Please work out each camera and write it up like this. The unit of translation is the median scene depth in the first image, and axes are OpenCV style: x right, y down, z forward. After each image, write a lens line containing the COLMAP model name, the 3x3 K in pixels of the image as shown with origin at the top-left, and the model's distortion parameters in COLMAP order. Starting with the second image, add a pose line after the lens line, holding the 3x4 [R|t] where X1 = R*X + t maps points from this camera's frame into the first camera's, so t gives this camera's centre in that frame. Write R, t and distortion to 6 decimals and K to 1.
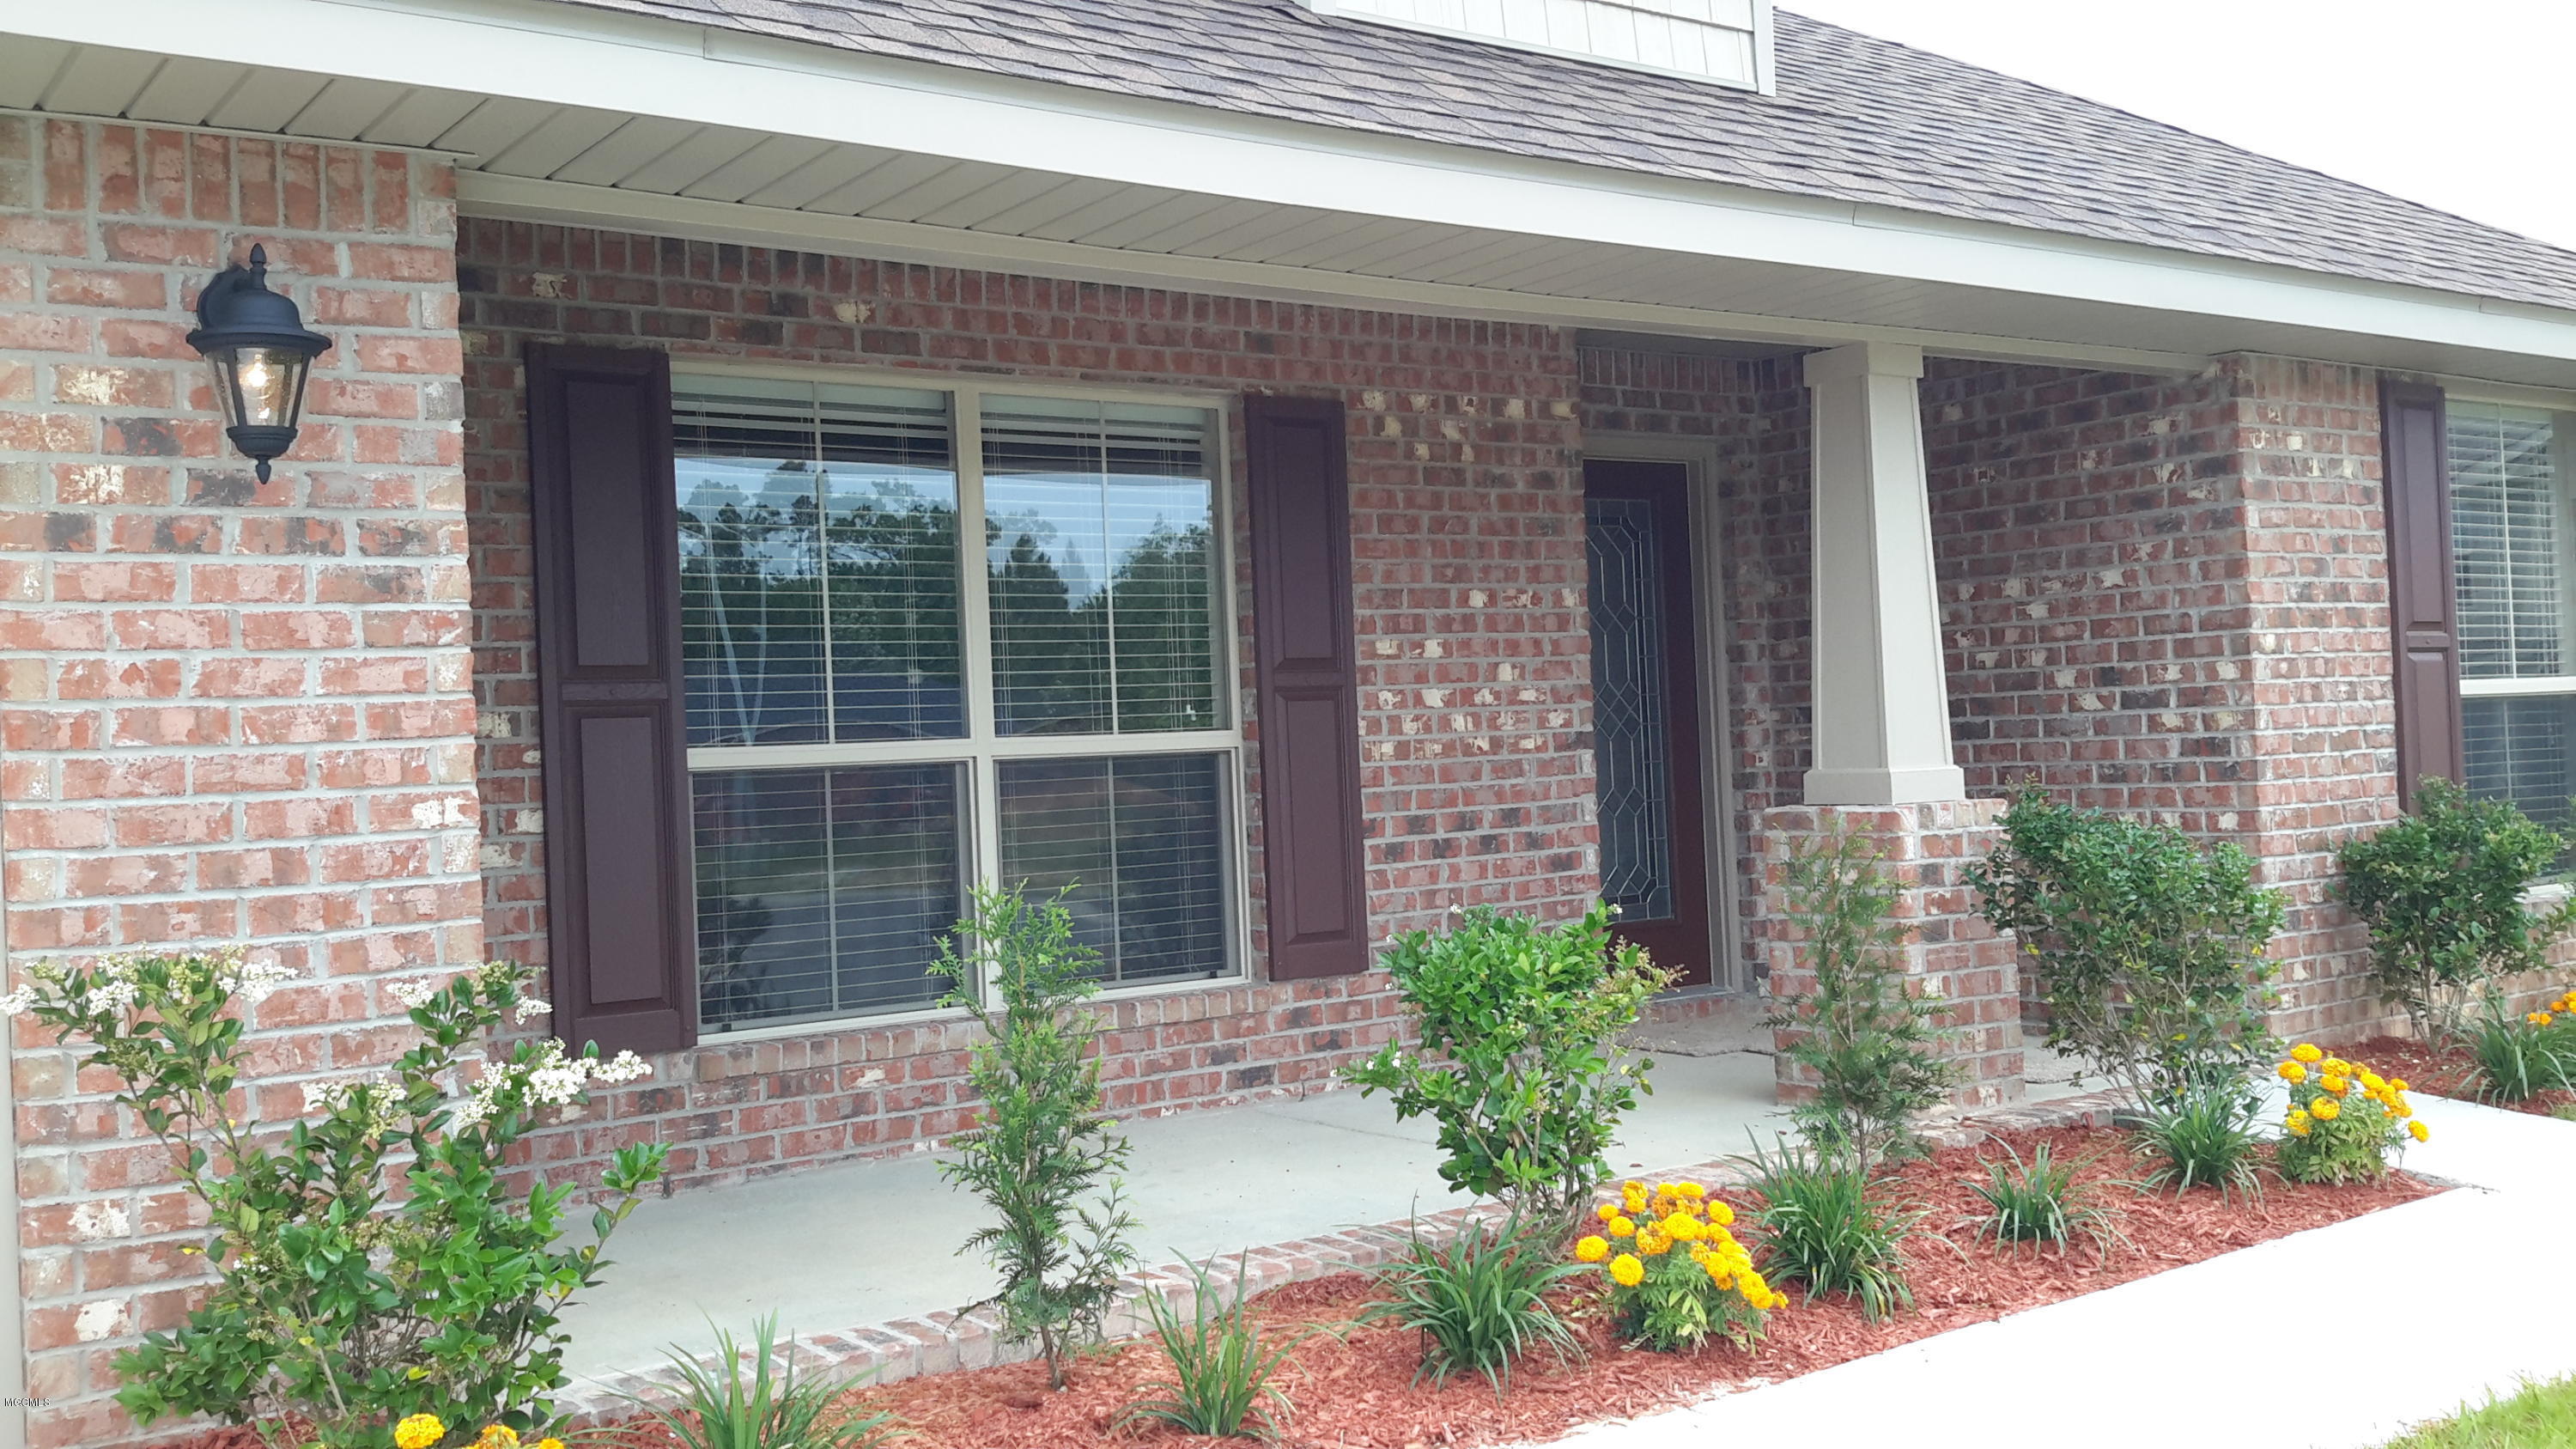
lens RADIAL K [[2399.4, 0, 1277.9], [0, 2399.4, 735.3], [0, 0, 1]] dist [0.243458, -0.653284]
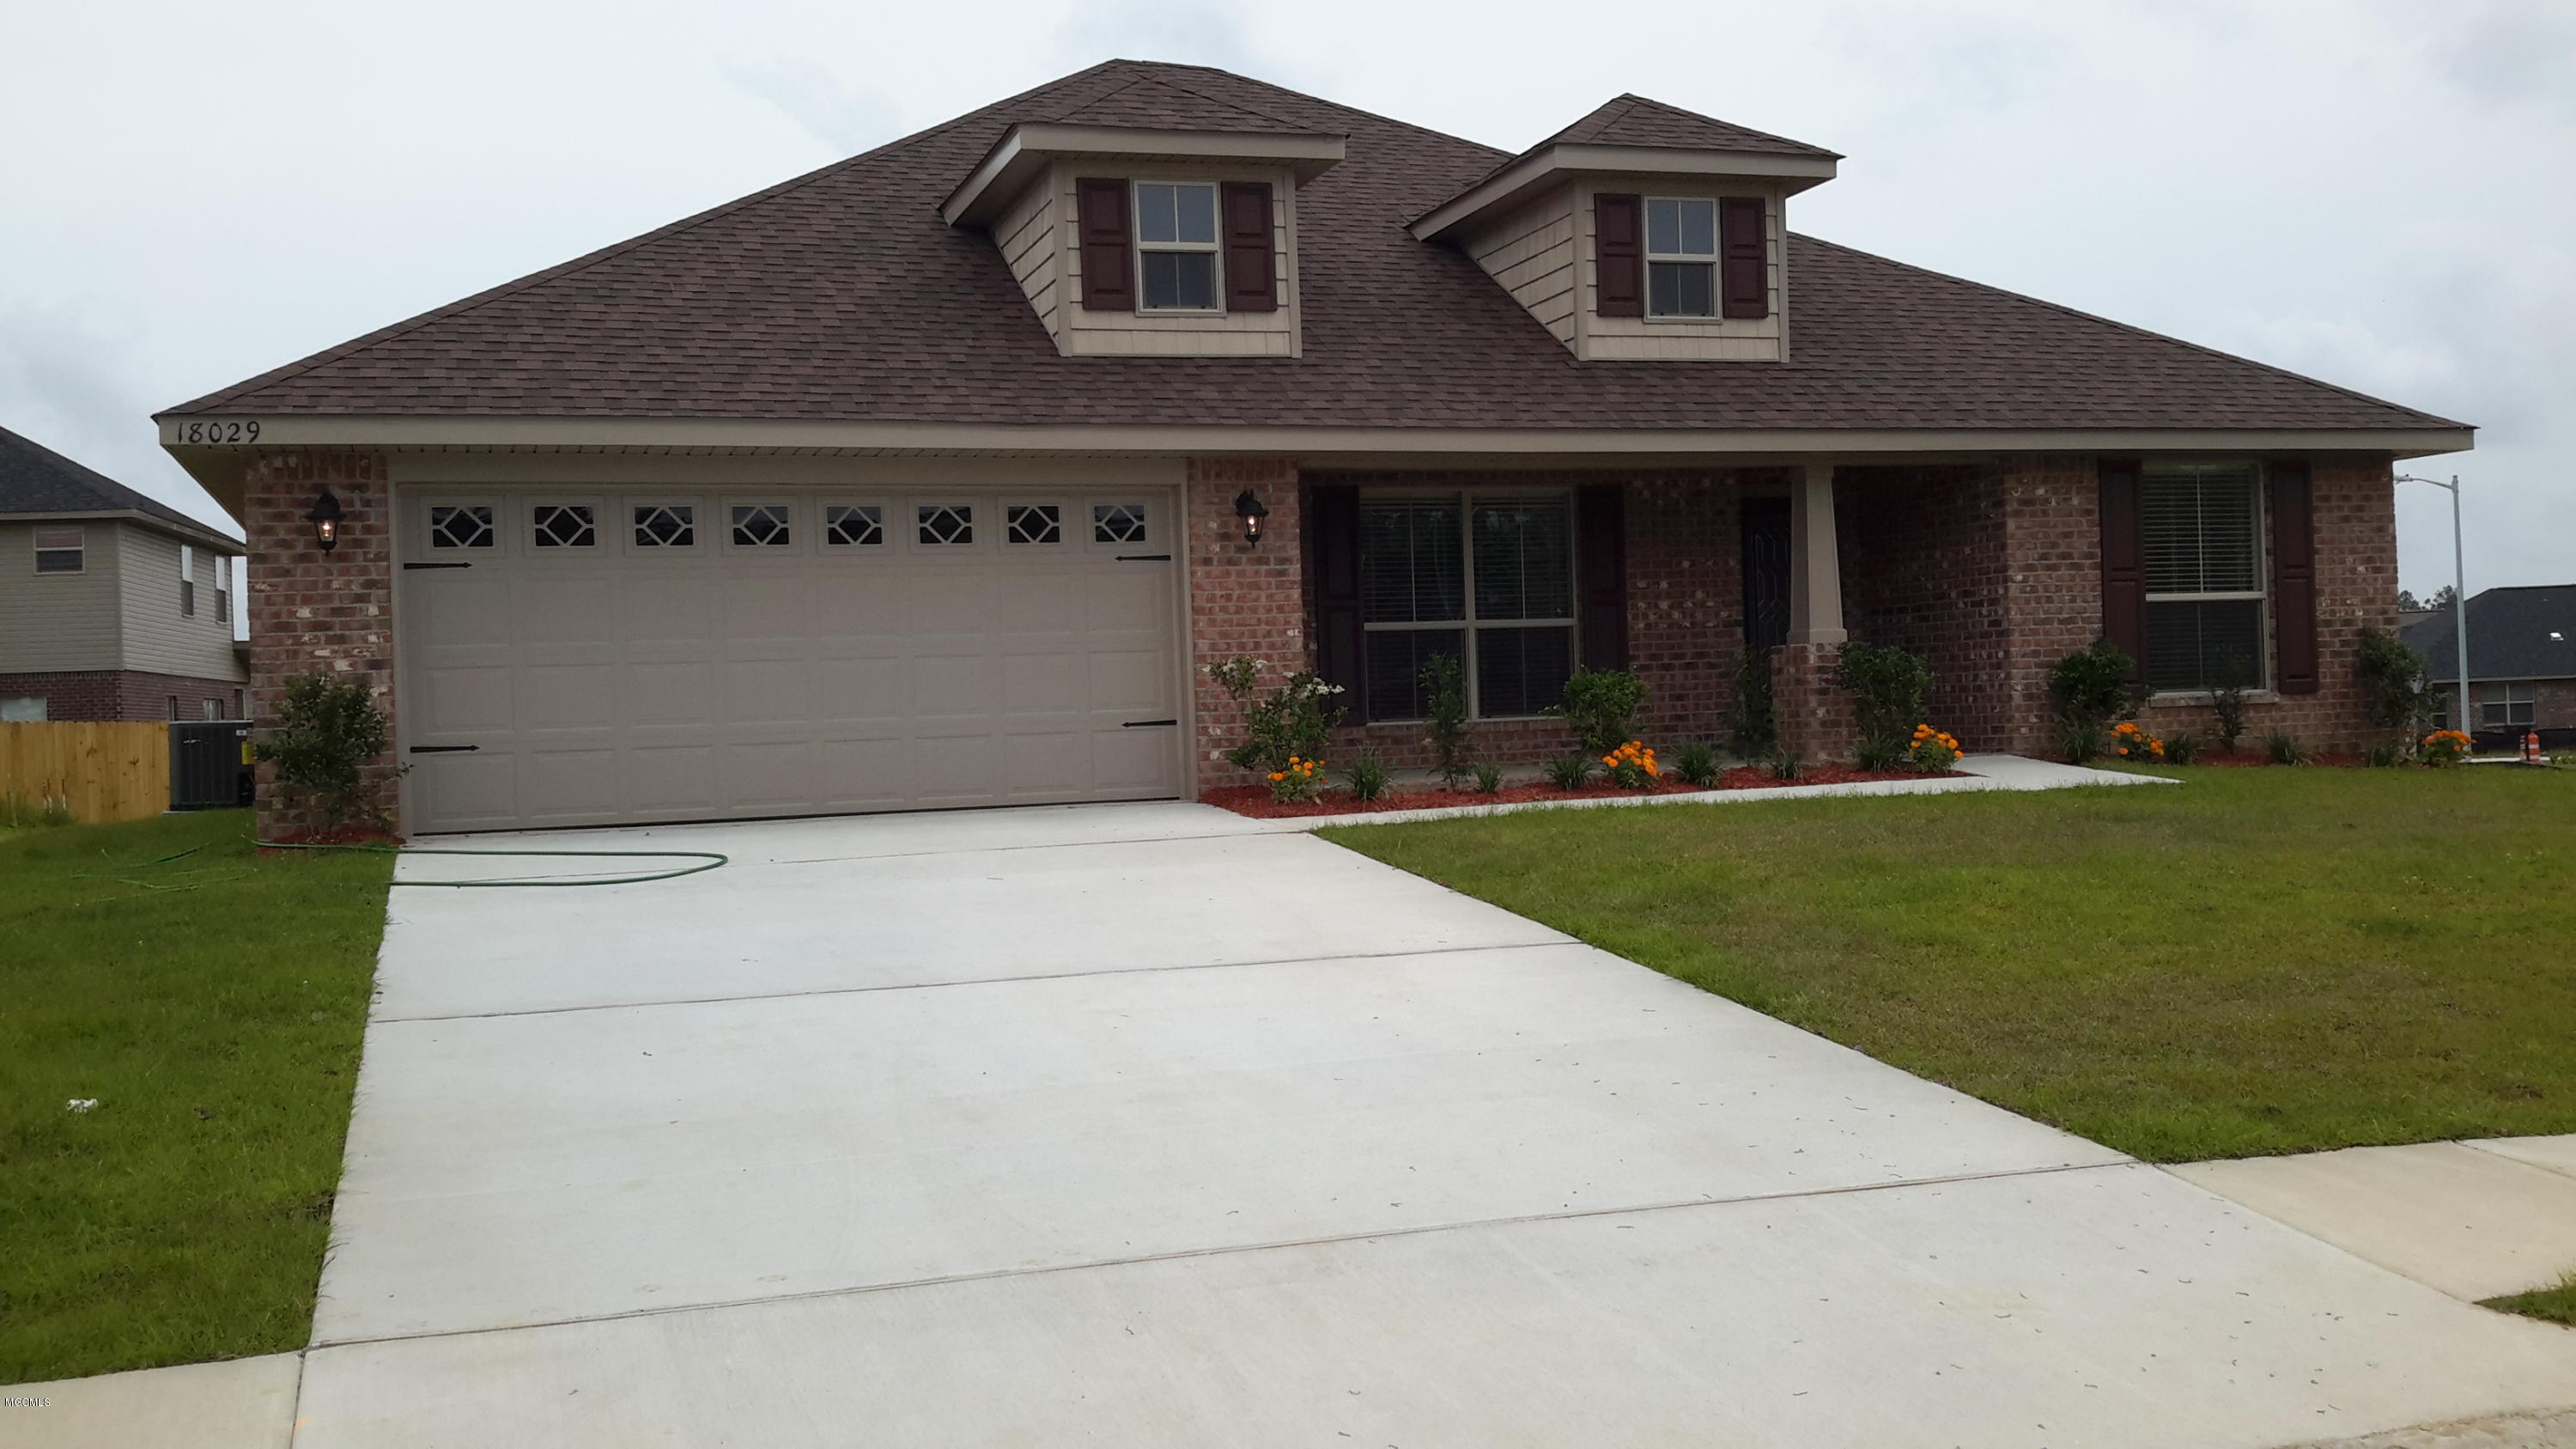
lens RADIAL K [[2408.3, 0, 1301.3], [0, 2408.3, 713.8], [0, 0, 1]] dist [0.162136, -0.452446]
pose [[0.957397, 0.005339, -0.288727, 0.422153], [-0.000339, 0.999849, 0.017364, 0.052345], [0.288776, -0.016527, 0.957254, -1.452682]]
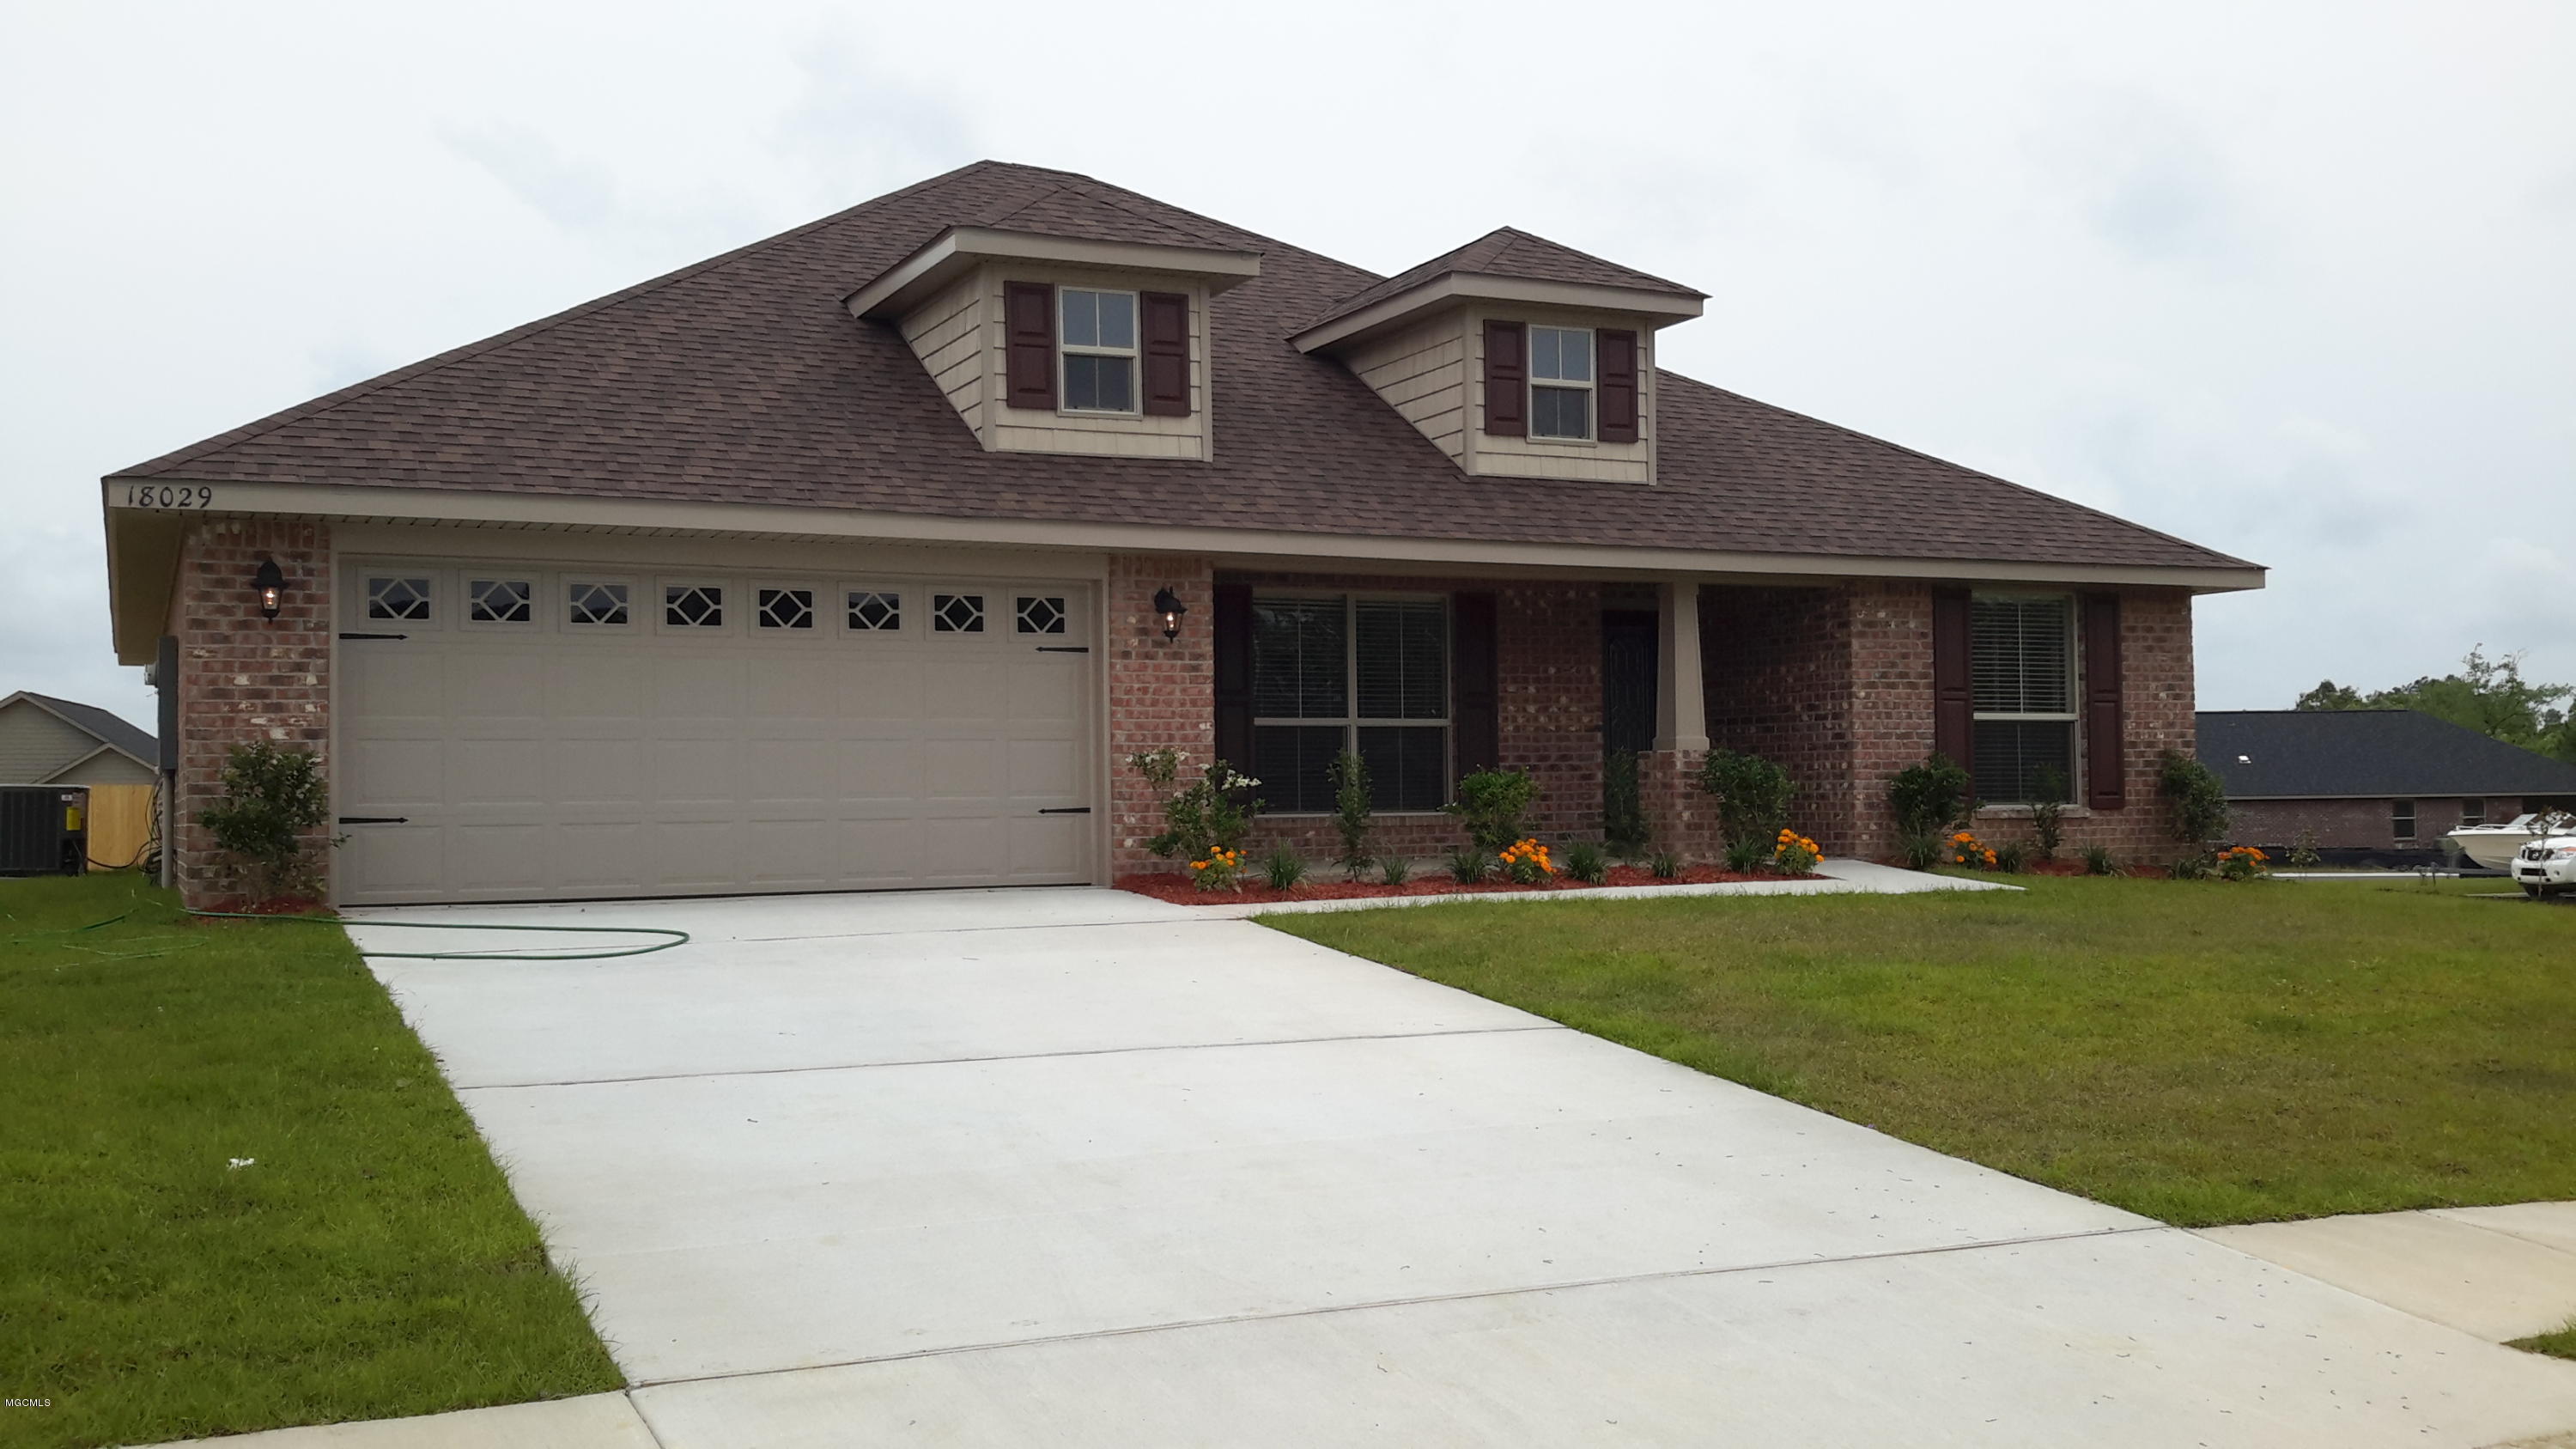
lens RADIAL K [[2408.3, 0, 1301.3], [0, 2408.3, 713.8], [0, 0, 1]] dist [0.162136, -0.452446]
pose [[0.984568, 0.022426, -0.173559, 0.270520], [-0.026689, 0.999396, -0.022269, 0.053284], [0.172955, 0.026558, 0.984572, -1.569701]]
